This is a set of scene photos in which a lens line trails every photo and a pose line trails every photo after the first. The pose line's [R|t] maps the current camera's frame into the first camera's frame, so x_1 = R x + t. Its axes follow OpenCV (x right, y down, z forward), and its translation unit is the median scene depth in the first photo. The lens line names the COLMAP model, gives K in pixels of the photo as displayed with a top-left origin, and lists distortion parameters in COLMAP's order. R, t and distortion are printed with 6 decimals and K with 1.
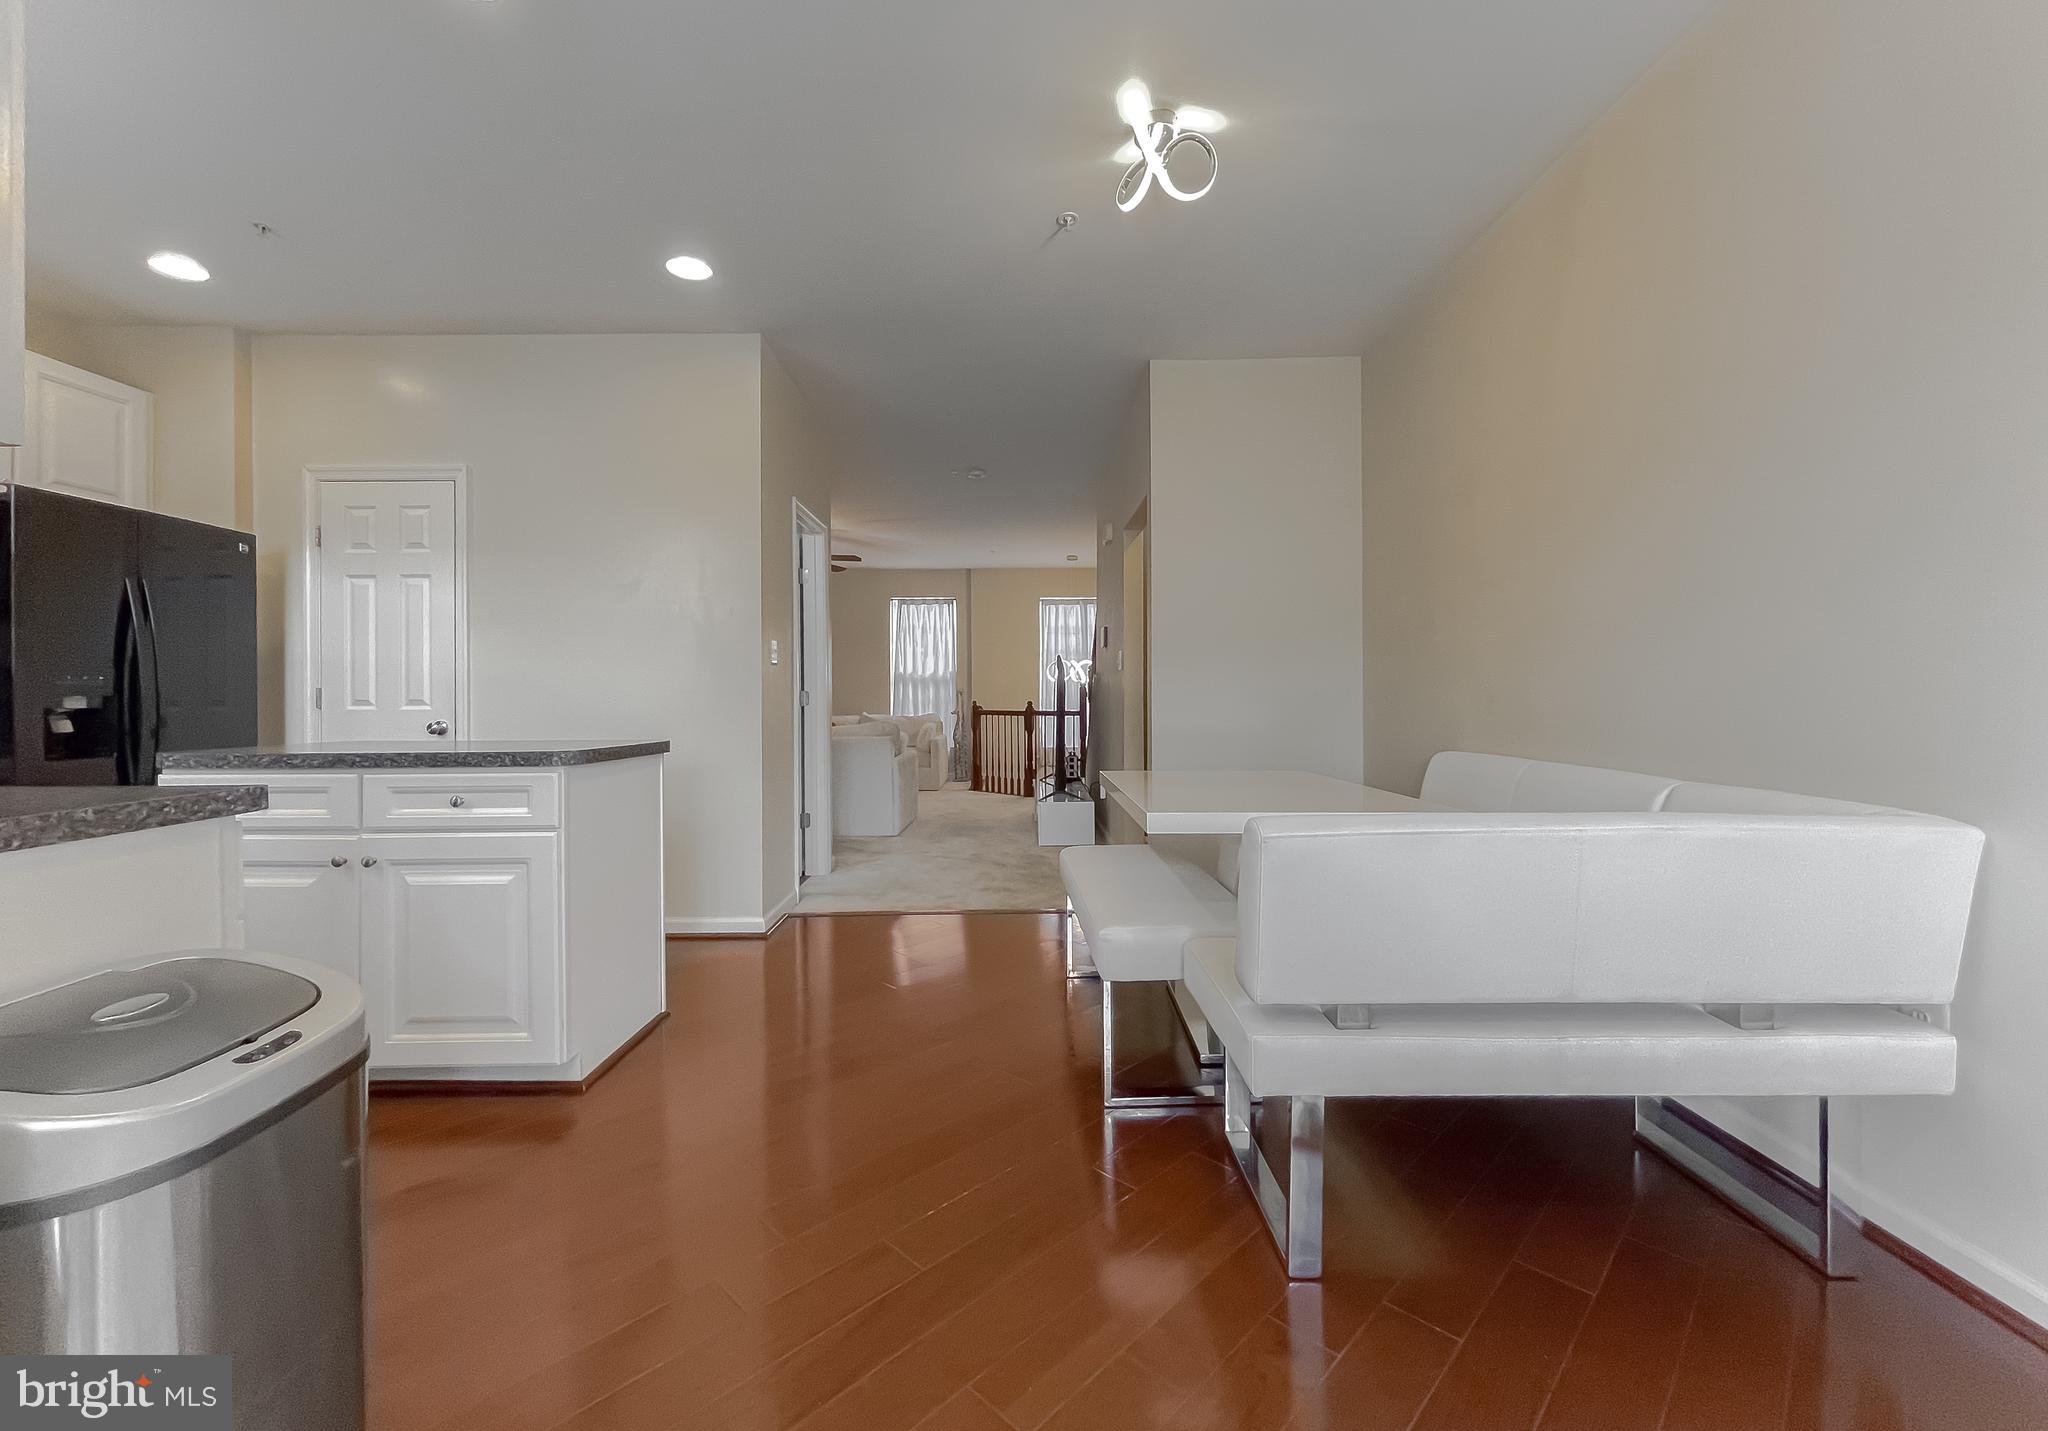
lens RADIAL K [[845.5, 0, 1015.1], [0, 845.5, 701.3], [0, 0, 1]] dist [-0.012768, 0.000875]
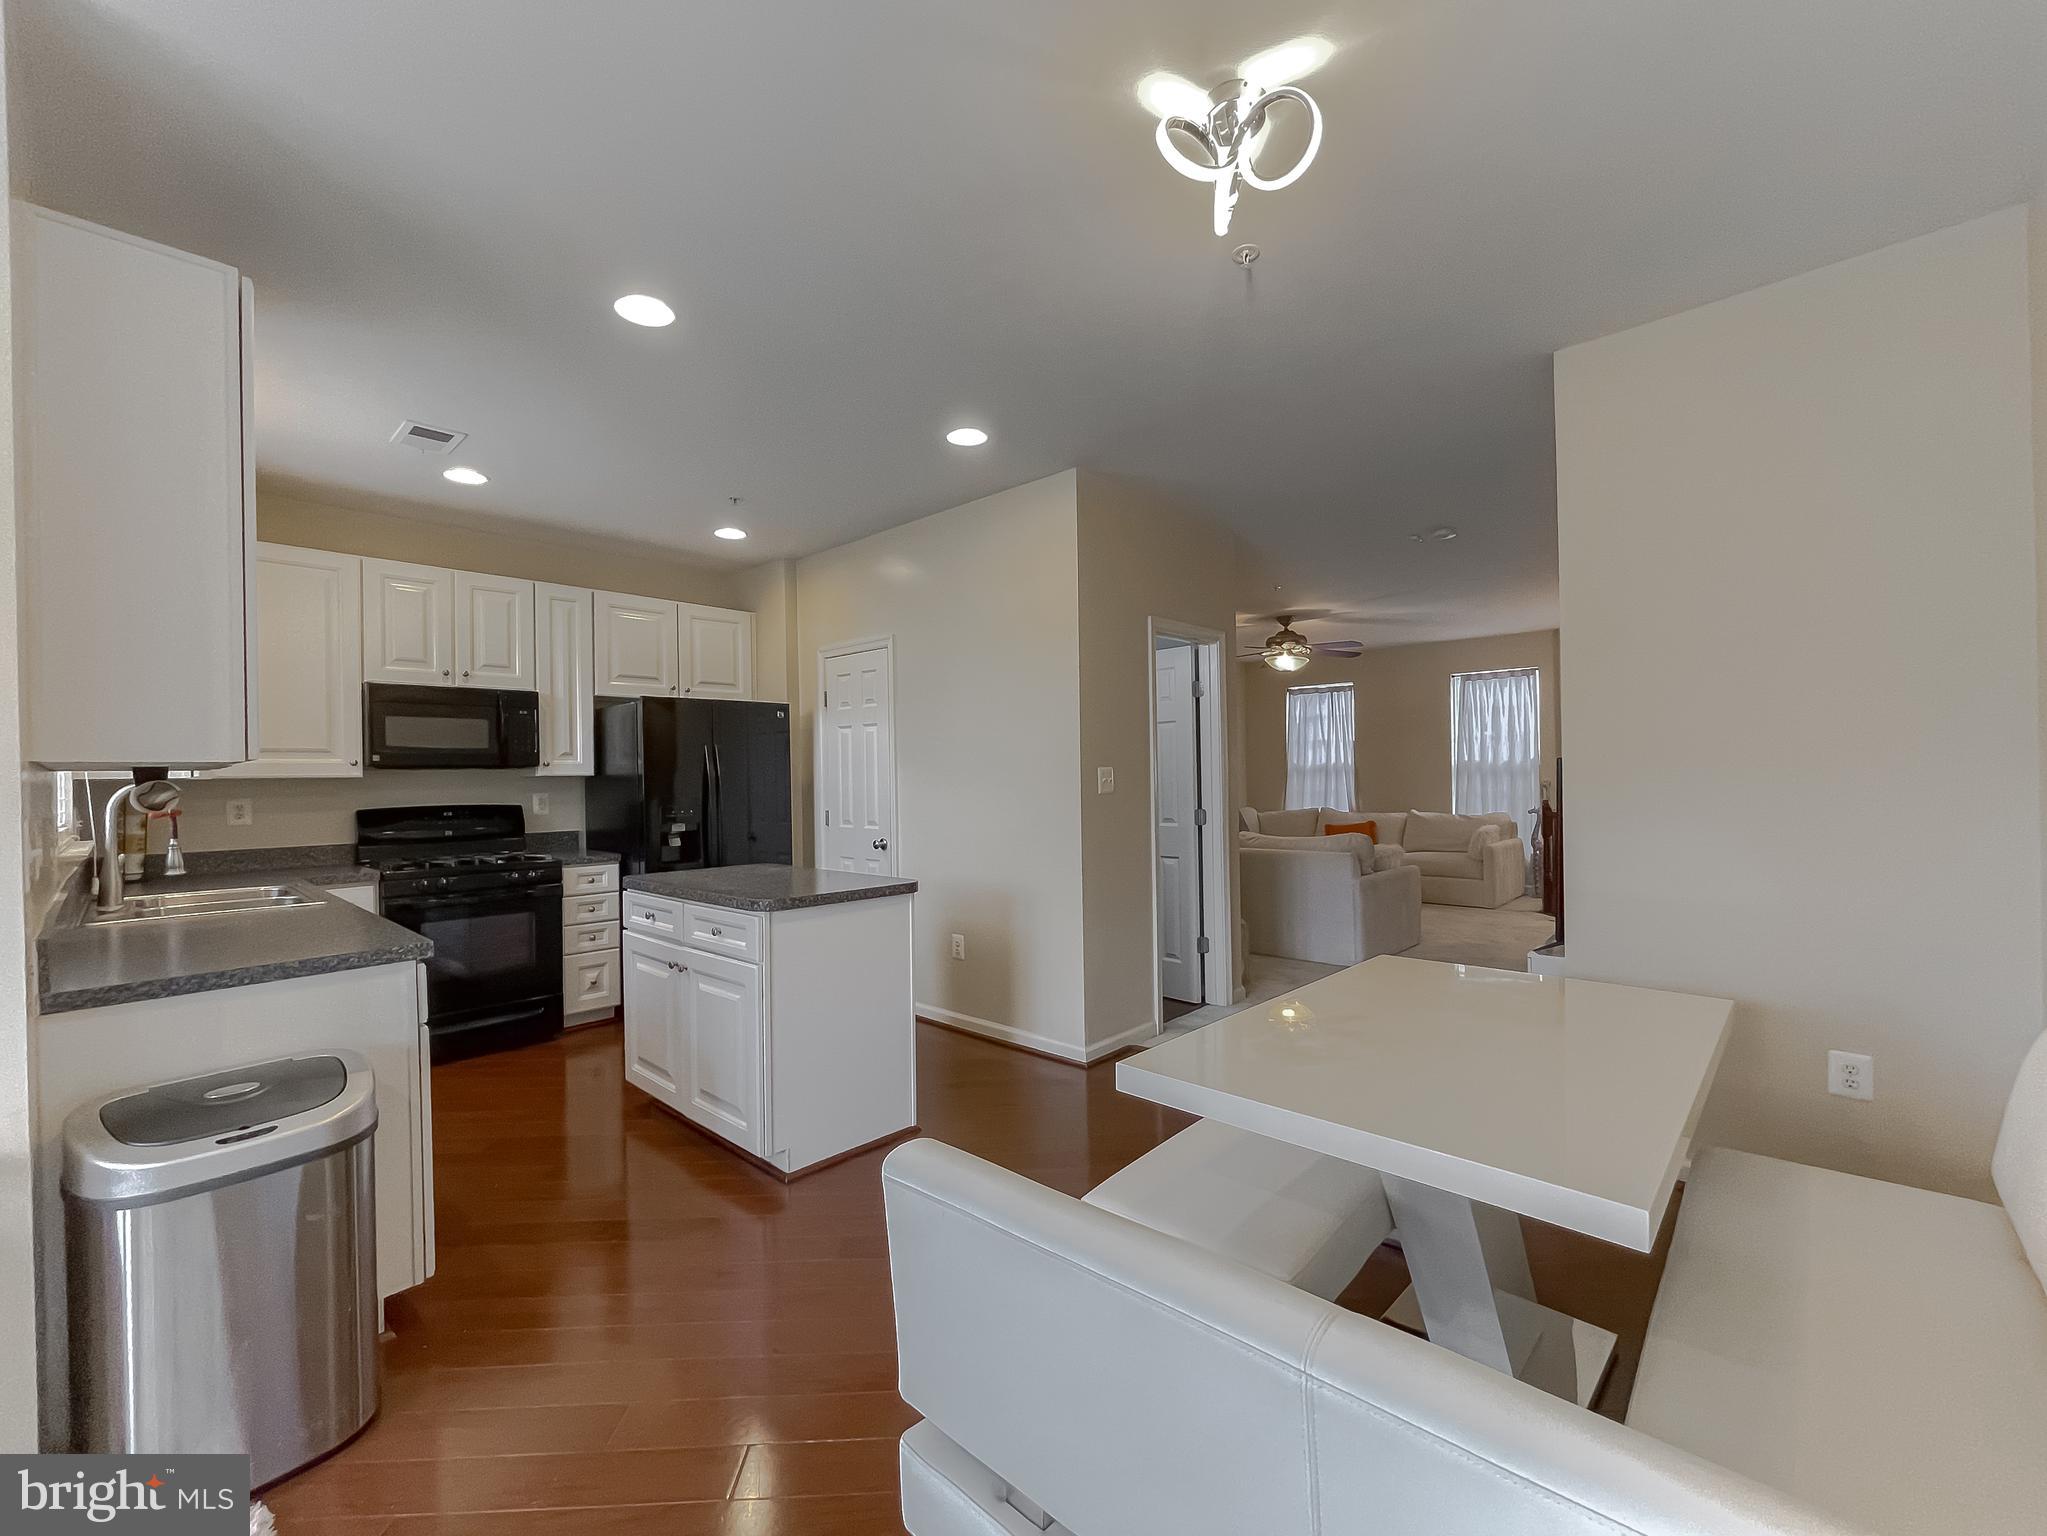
lens RADIAL K [[842.7, 0, 1006.8], [0, 842.7, 779.7], [0, 0, 1]] dist [-0.001190, 0.000068]
pose [[0.730706, -0.007978, -0.682646, 0.267038], [0.010780, 0.999942, -0.000148, -0.052951], [0.682607, -0.007251, 0.730749, 0.168688]]
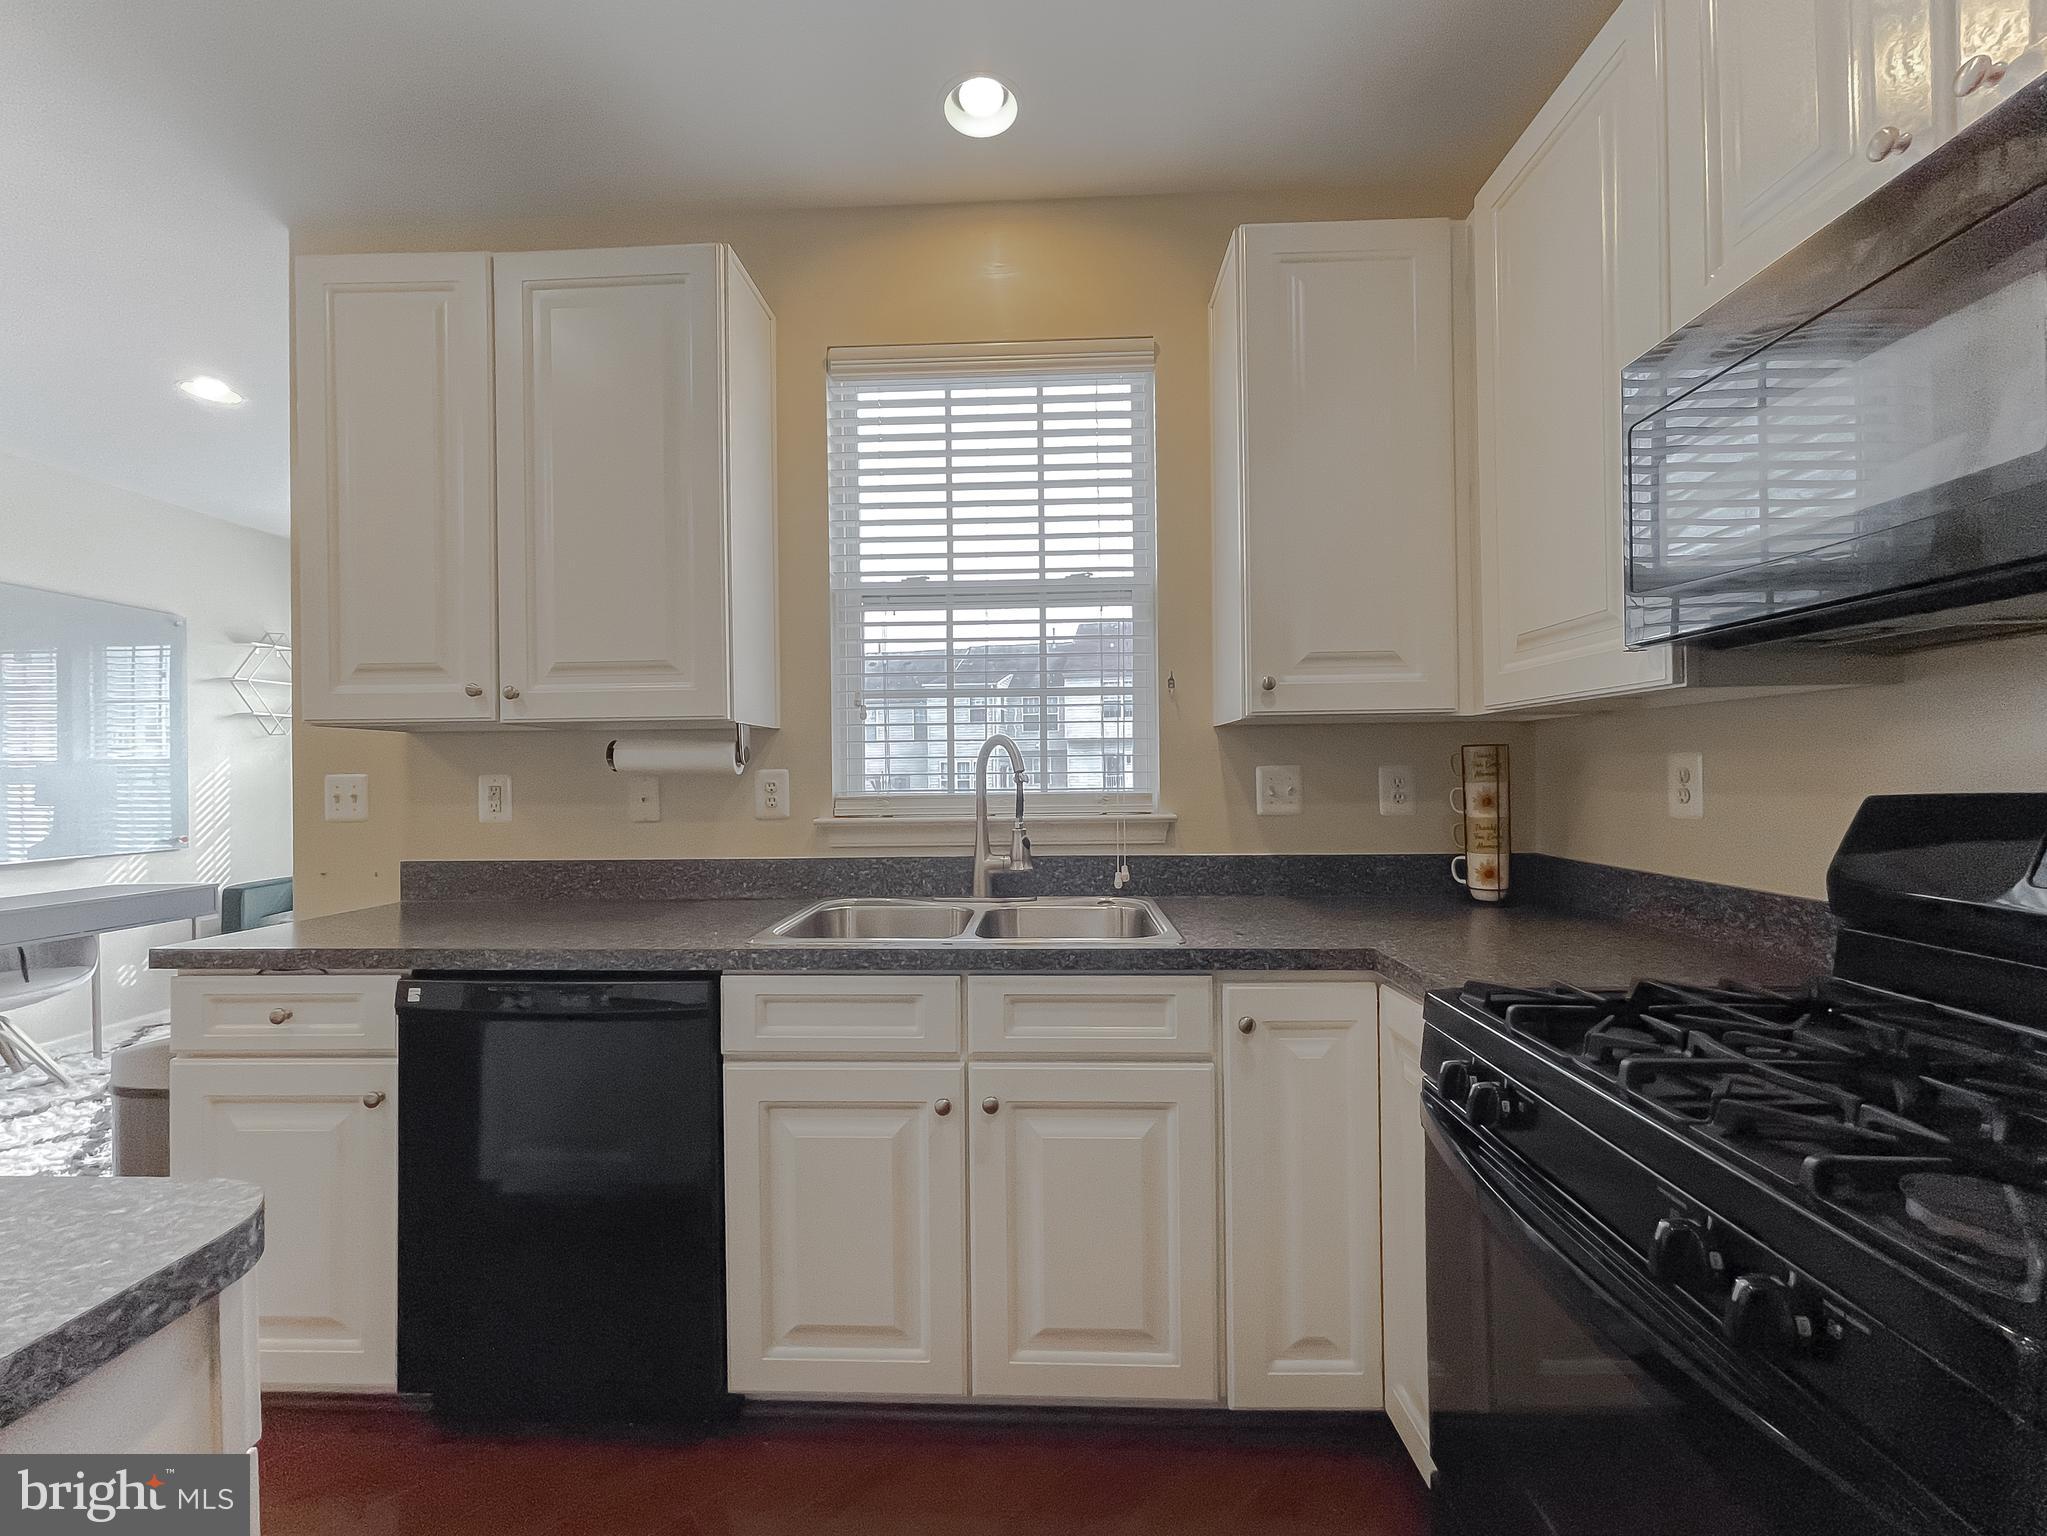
lens RADIAL K [[842.7, 0, 1062.9], [0, 842.7, 780.0], [0, 0, 1]] dist [-0.001190, 0.000068]
pose [[-0.999900, 0.012408, 0.006854, -0.655869], [0.012490, 0.999850, 0.012031, -0.037979], [-0.006703, 0.012115, -0.999904, 0.623527]]
